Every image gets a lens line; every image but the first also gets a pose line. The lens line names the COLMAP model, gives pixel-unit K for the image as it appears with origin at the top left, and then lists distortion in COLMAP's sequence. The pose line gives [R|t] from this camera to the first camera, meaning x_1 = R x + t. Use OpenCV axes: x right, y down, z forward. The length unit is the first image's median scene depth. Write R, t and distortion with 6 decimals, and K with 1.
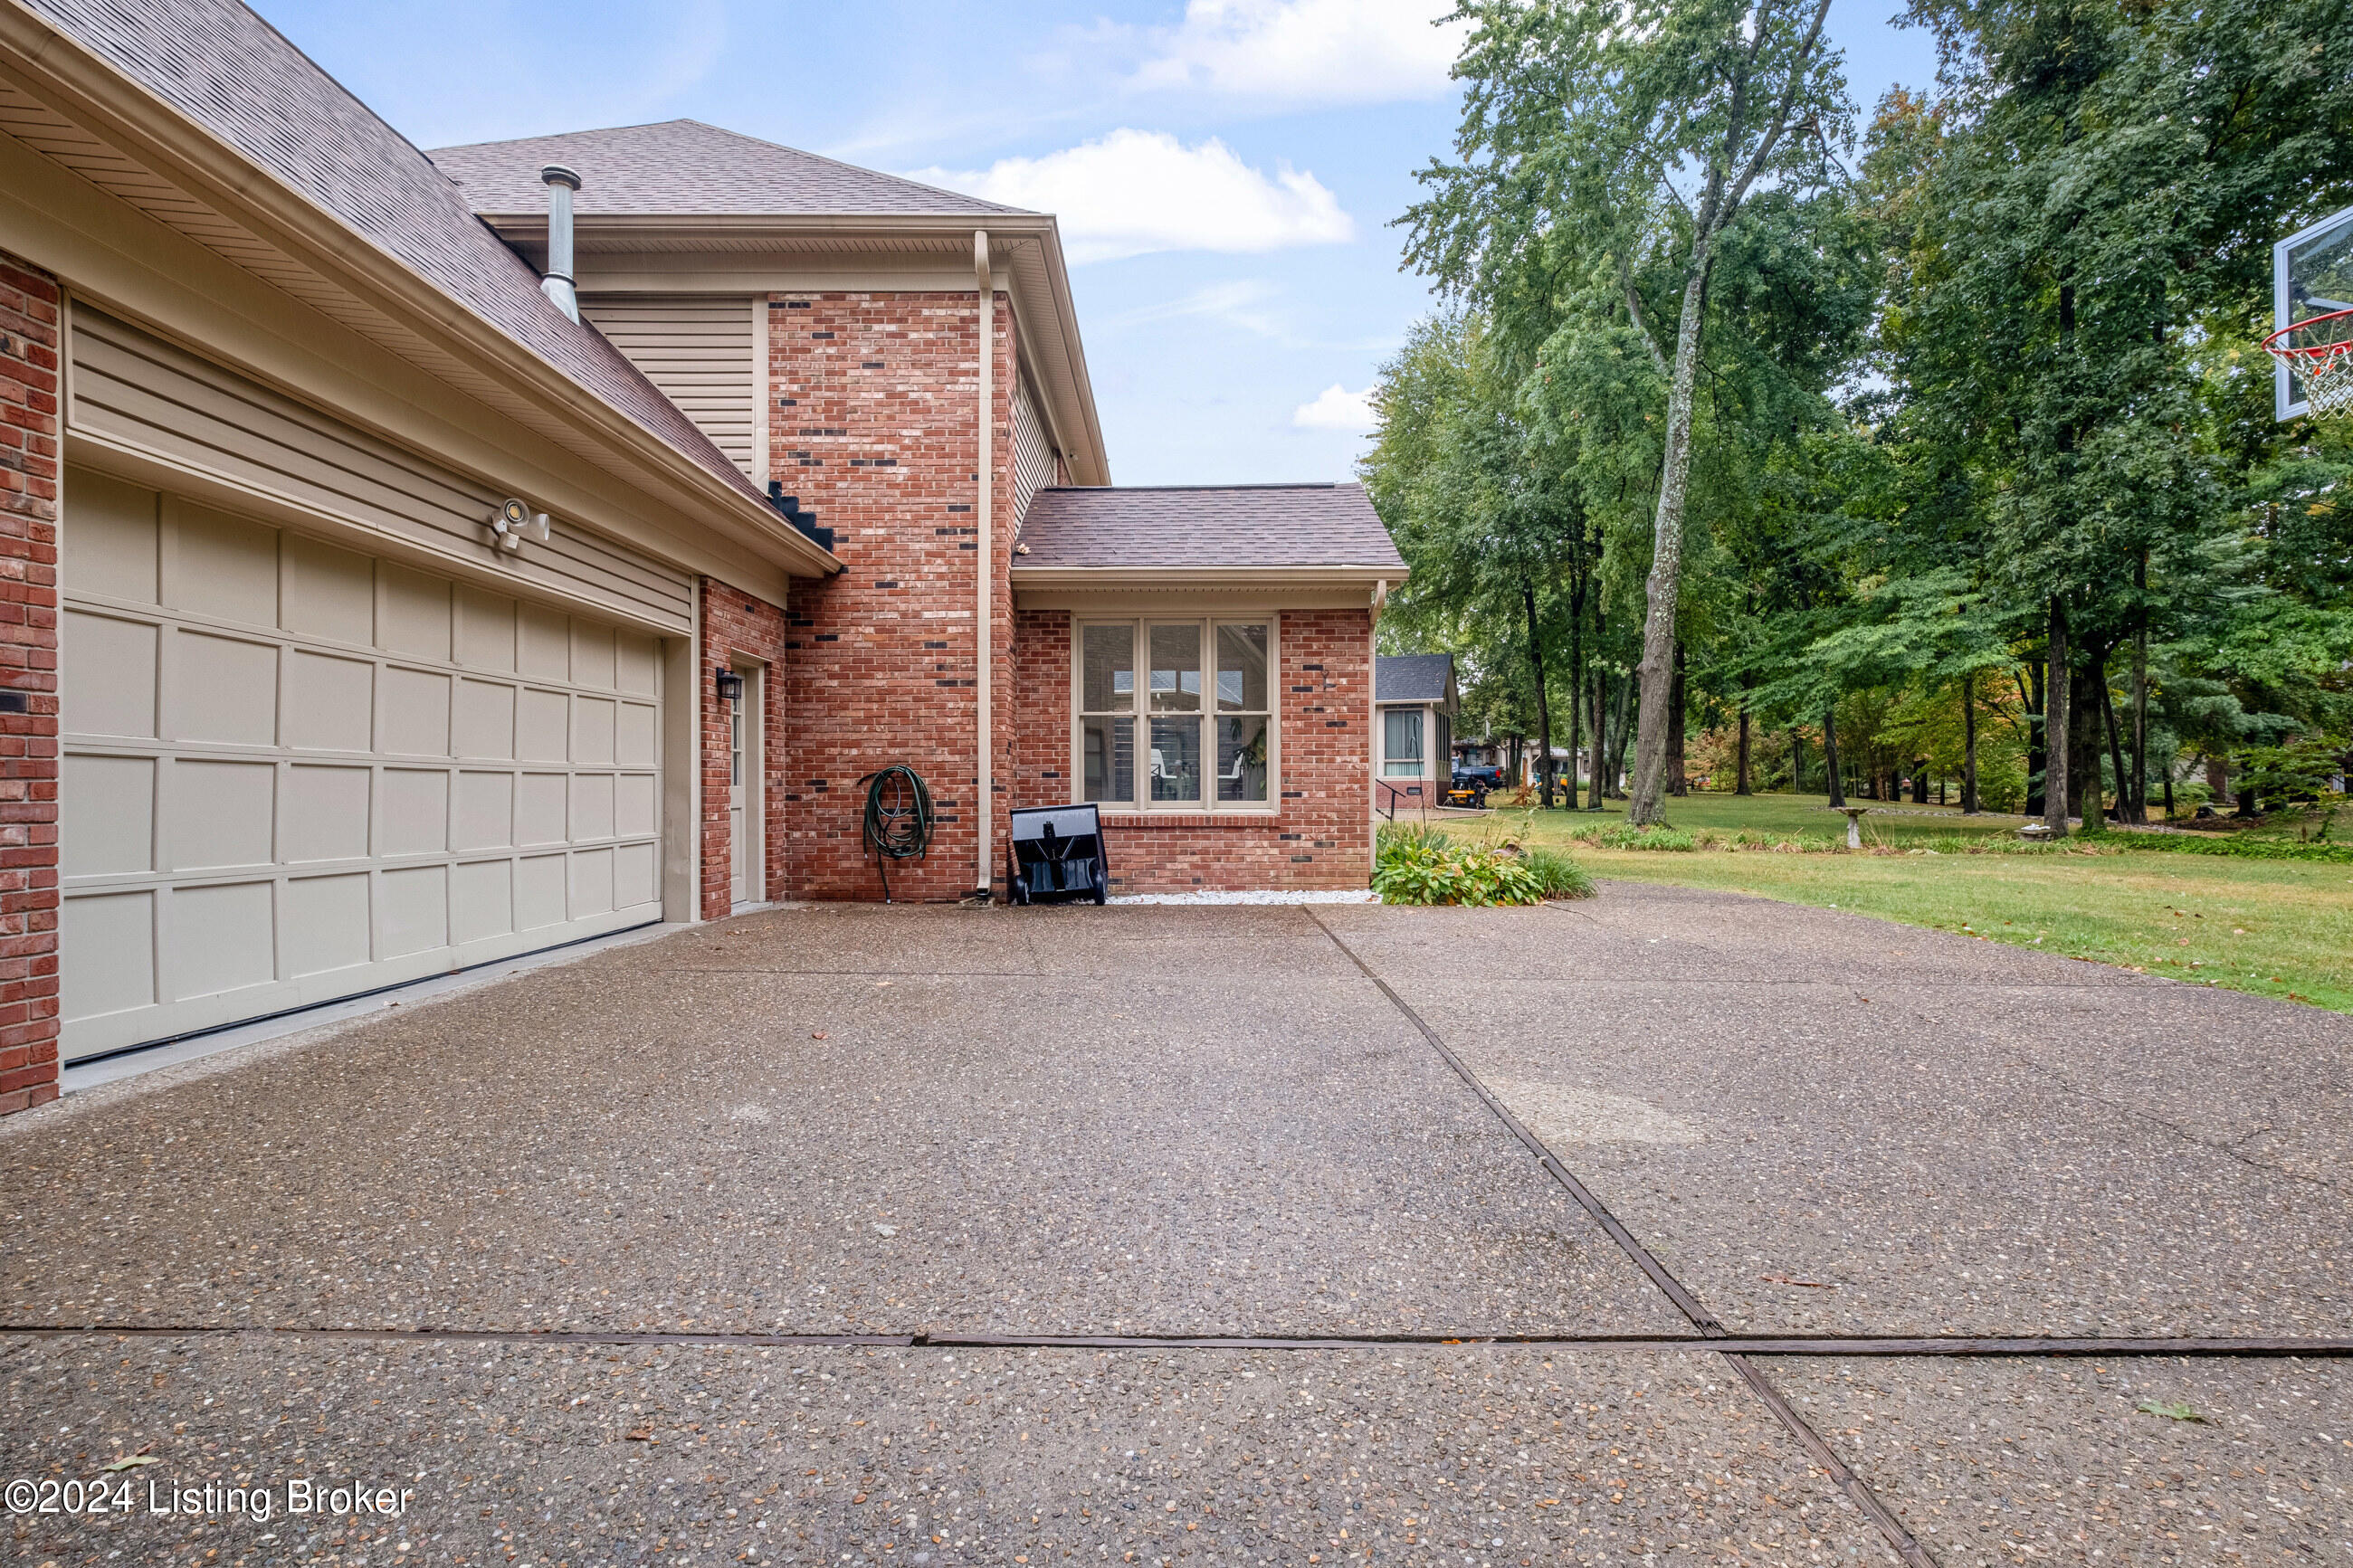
lens RADIAL K [[1132.4, 0, 1186.7], [0, 1132.4, 785.0], [0, 0, 1]] dist [0.003413, 0.000672]
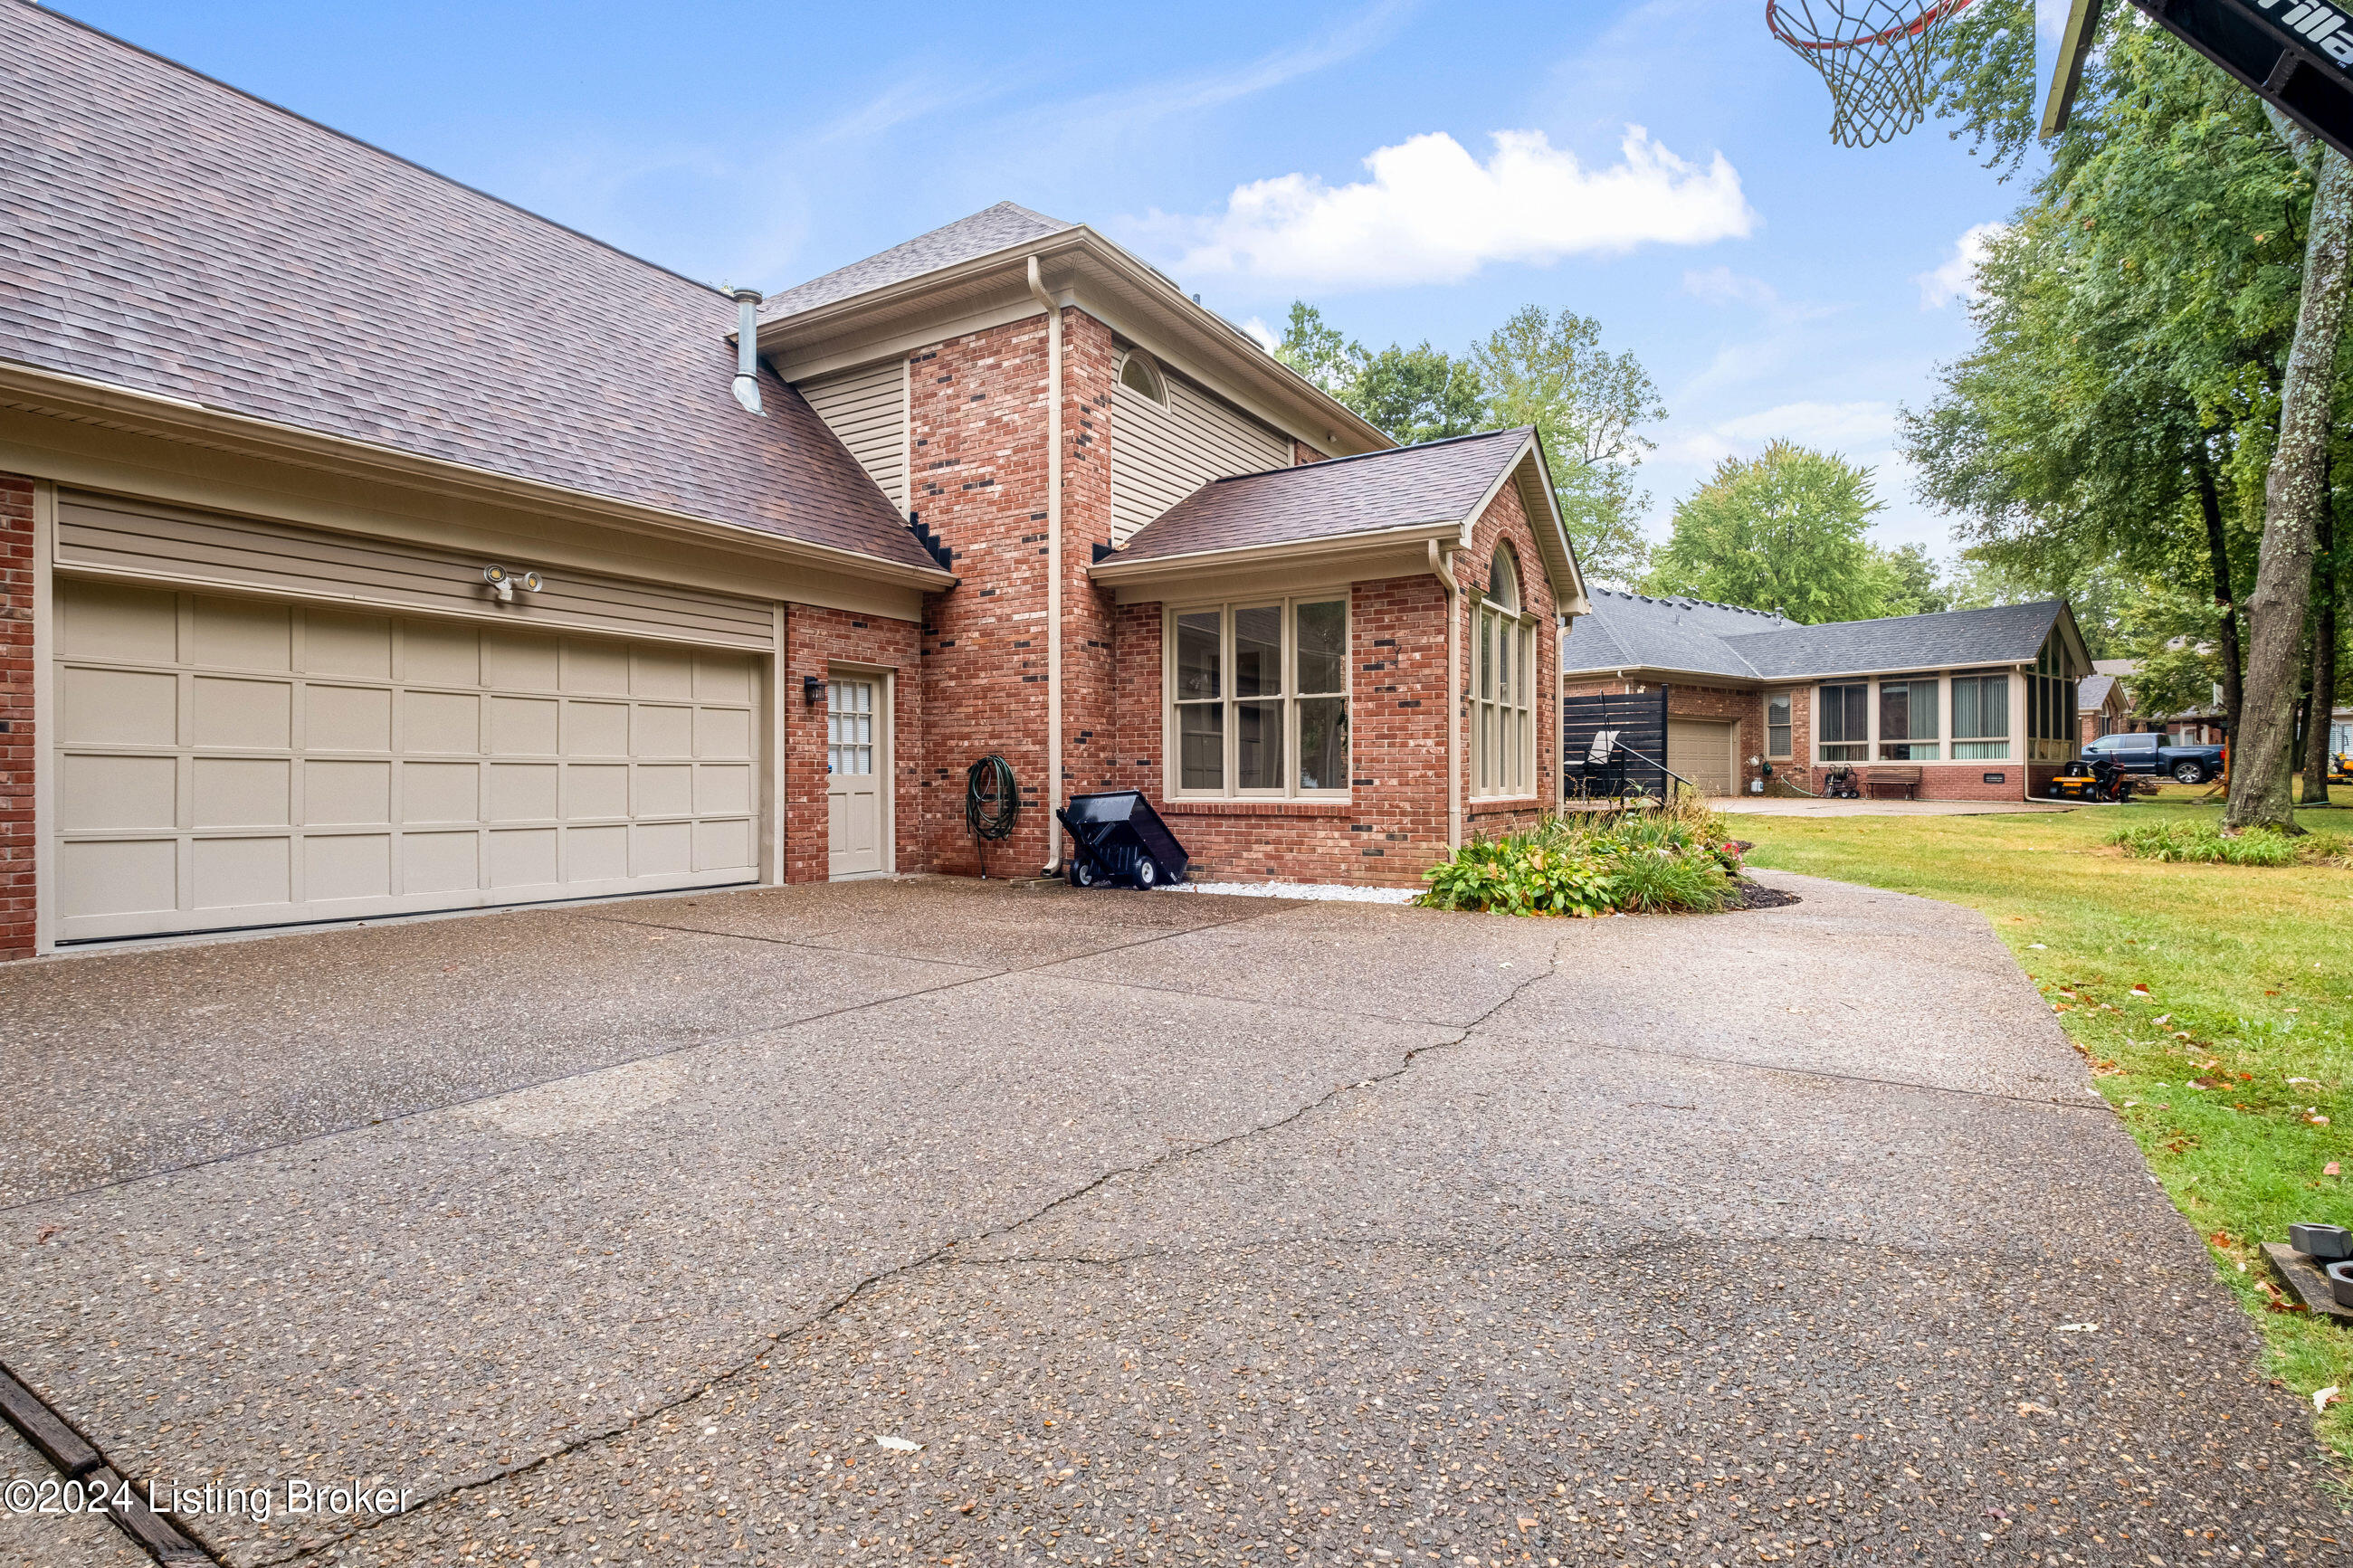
lens RADIAL K [[1132.4, 0, 1207.9], [0, 1132.4, 777.4], [0, 0, 1]] dist [0.003413, 0.000672]
pose [[0.856909, -0.000200, -0.515468, 0.494723], [0.002352, 0.999991, 0.003522, 0.001111], [0.515463, -0.004231, 0.856901, 0.156680]]
